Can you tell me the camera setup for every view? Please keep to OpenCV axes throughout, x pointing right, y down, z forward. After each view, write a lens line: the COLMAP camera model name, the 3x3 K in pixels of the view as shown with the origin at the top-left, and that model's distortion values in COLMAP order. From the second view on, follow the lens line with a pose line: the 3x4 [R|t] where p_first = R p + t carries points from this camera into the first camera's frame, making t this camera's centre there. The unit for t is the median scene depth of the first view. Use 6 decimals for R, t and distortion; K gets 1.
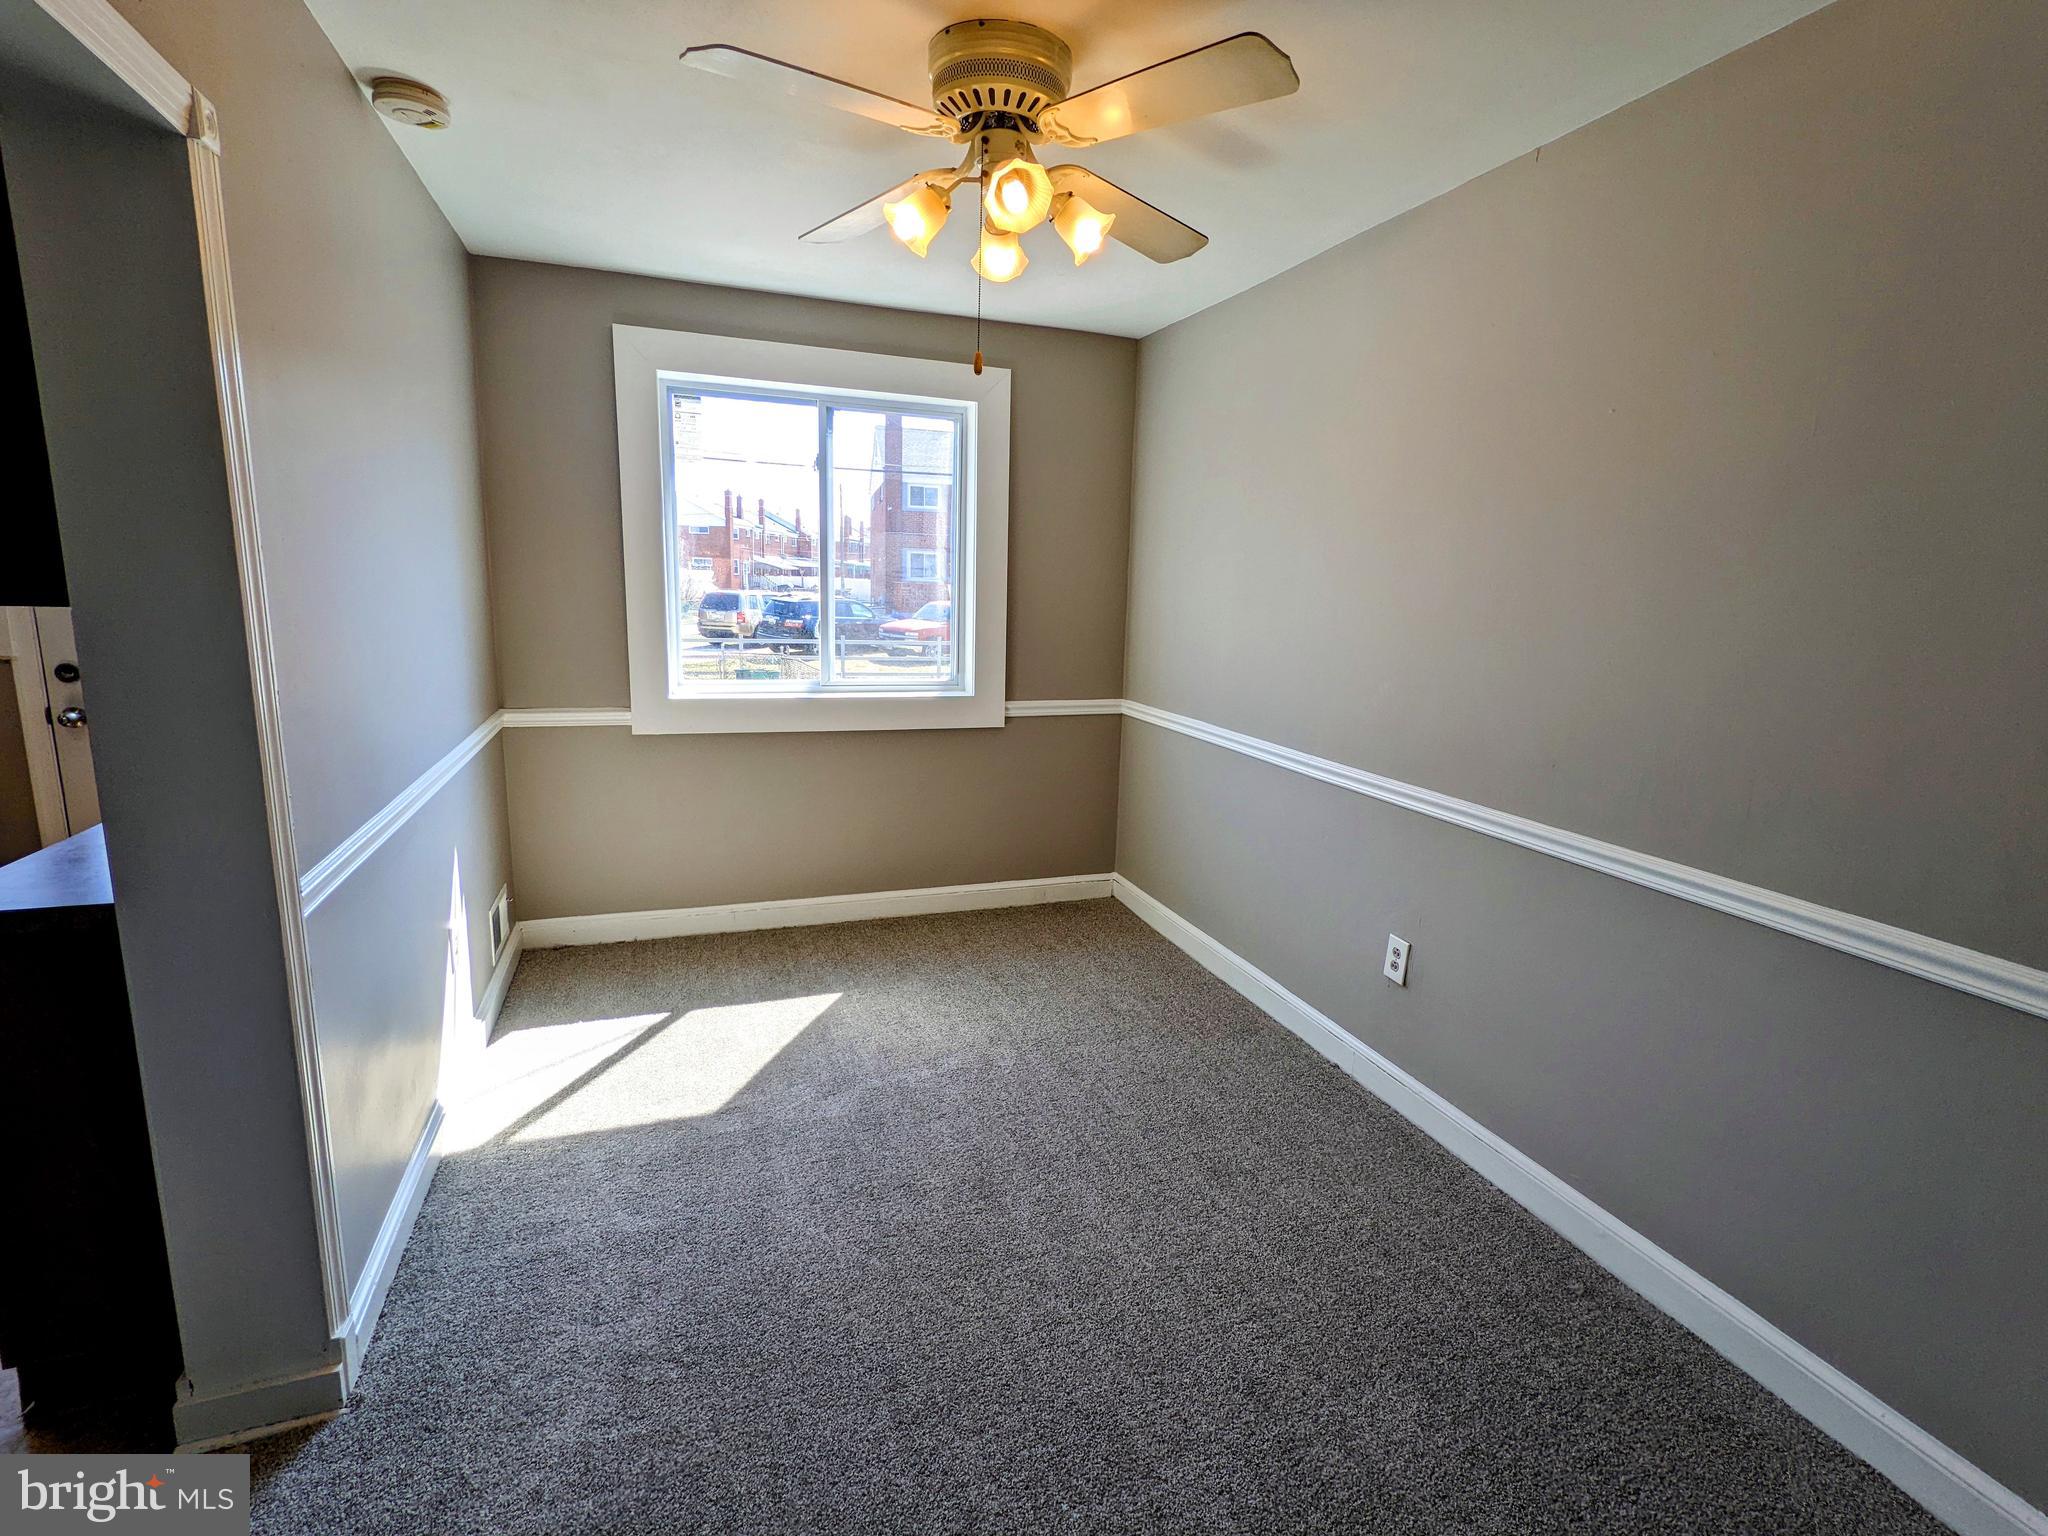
lens RADIAL K [[978.6, 0, 1039.9], [0, 978.6, 768.6], [0, 0, 1]] dist [0.004408, 0.000043]
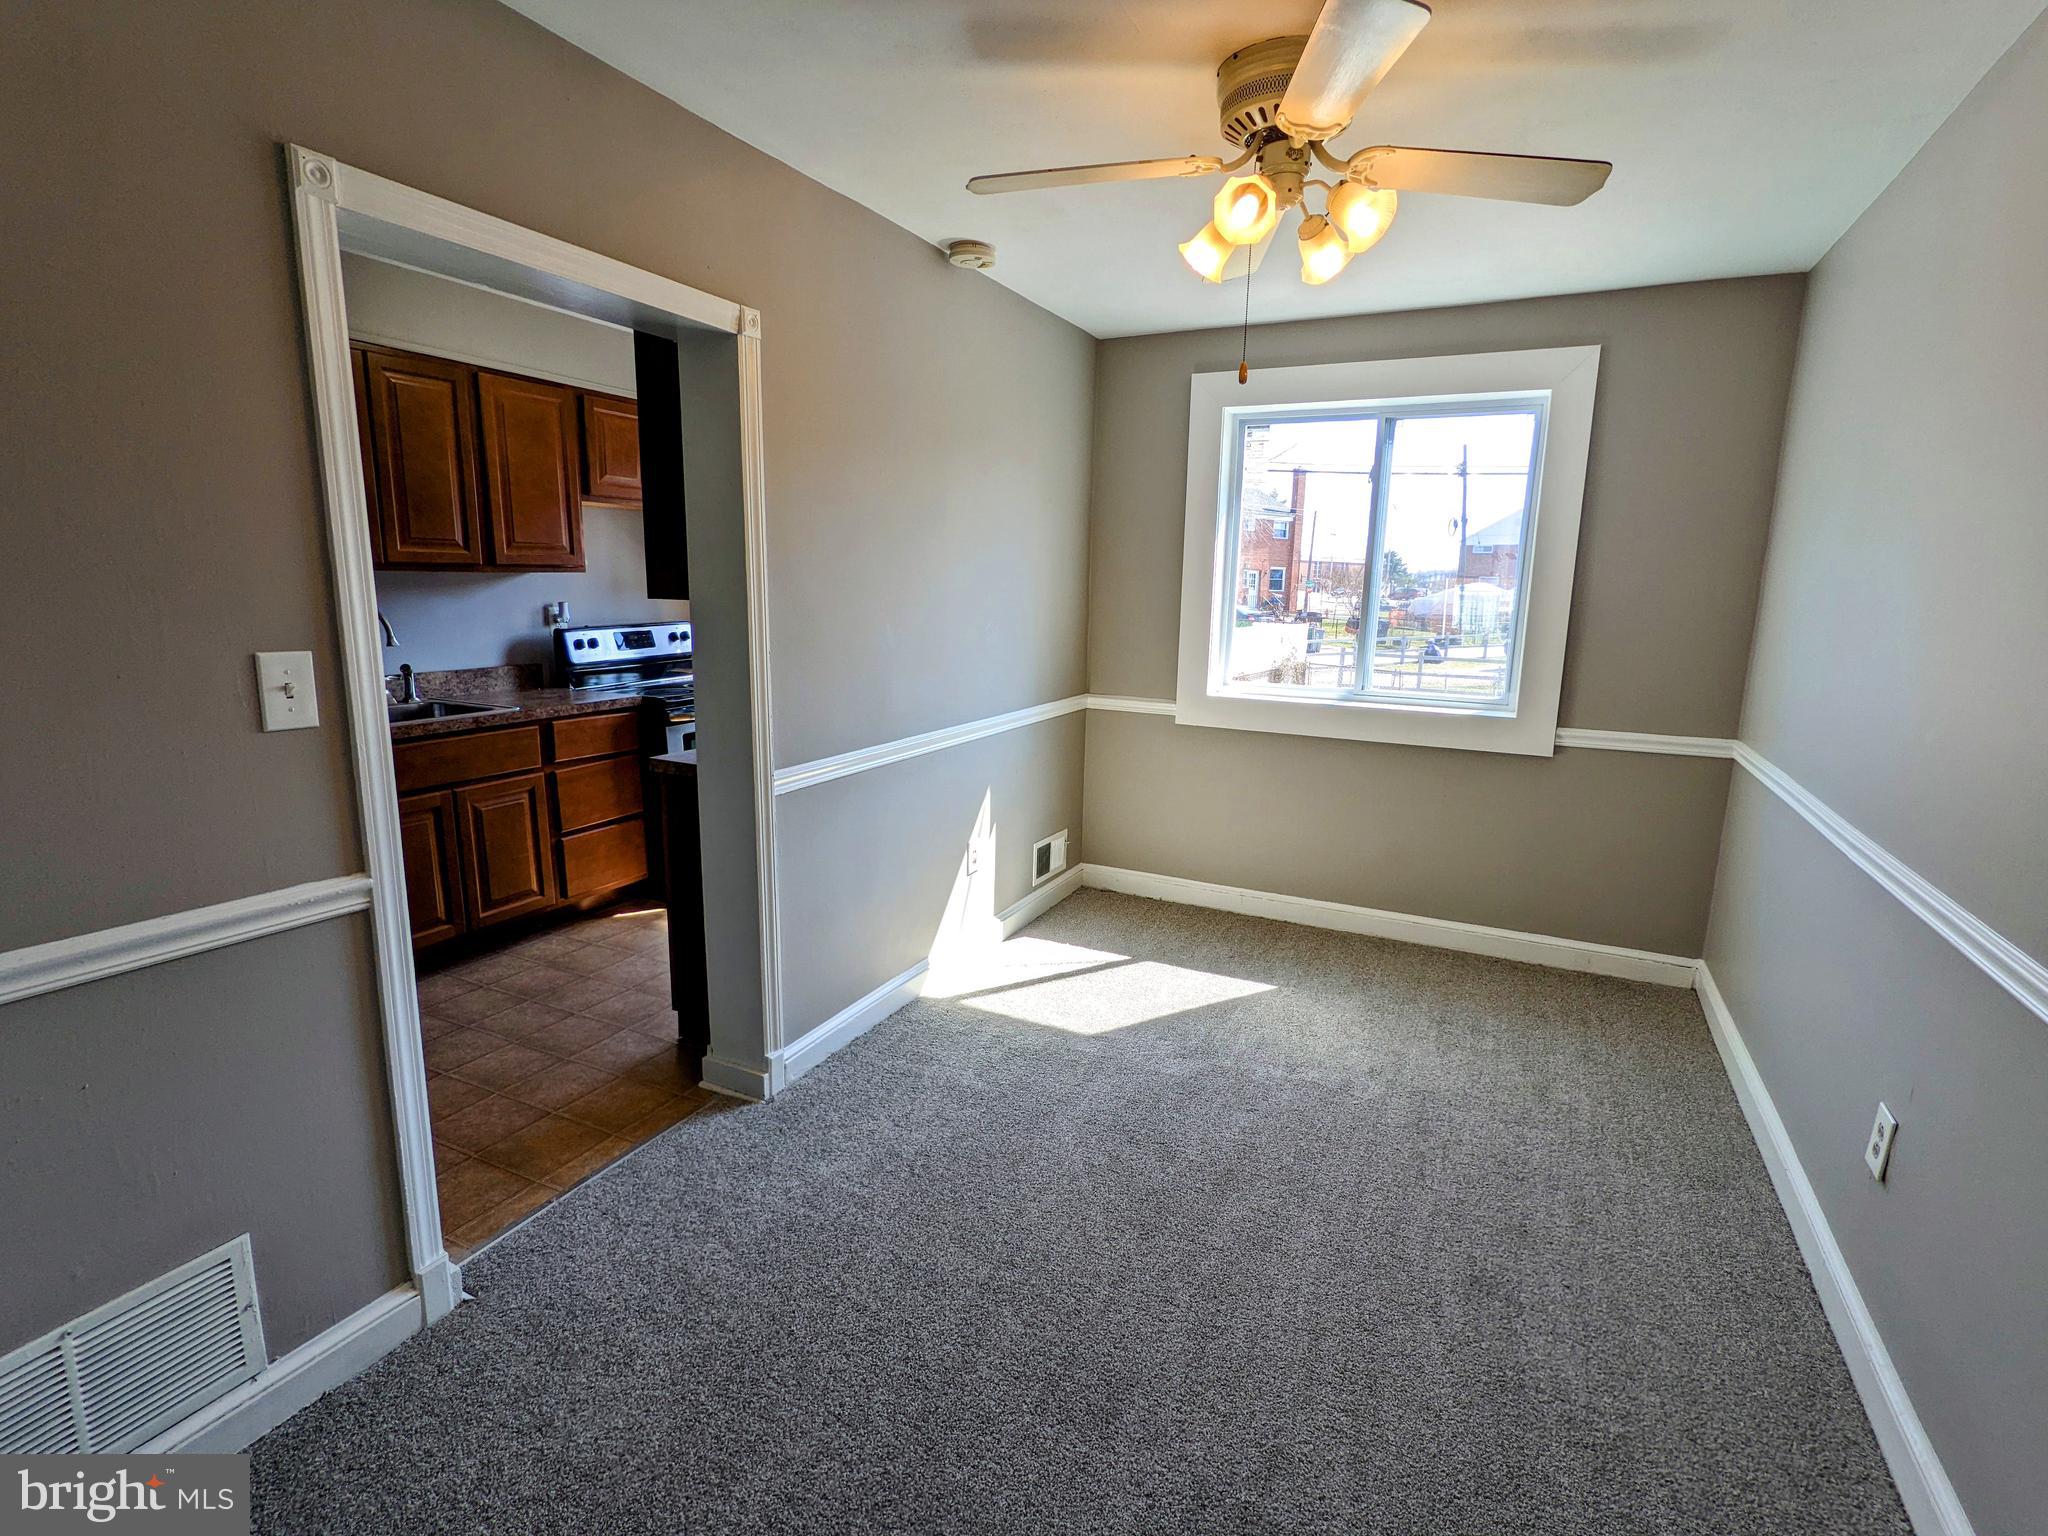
lens RADIAL K [[964.4, 0, 1024.0], [0, 964.4, 768.0], [0, 0, 1]] dist [-0.000833, -0.000669]
pose [[0.686500, 0.122508, -0.716735, 0.314219], [-0.135666, 0.989976, 0.039269, -0.003383], [0.714361, 0.070278, 0.696239, 0.082382]]
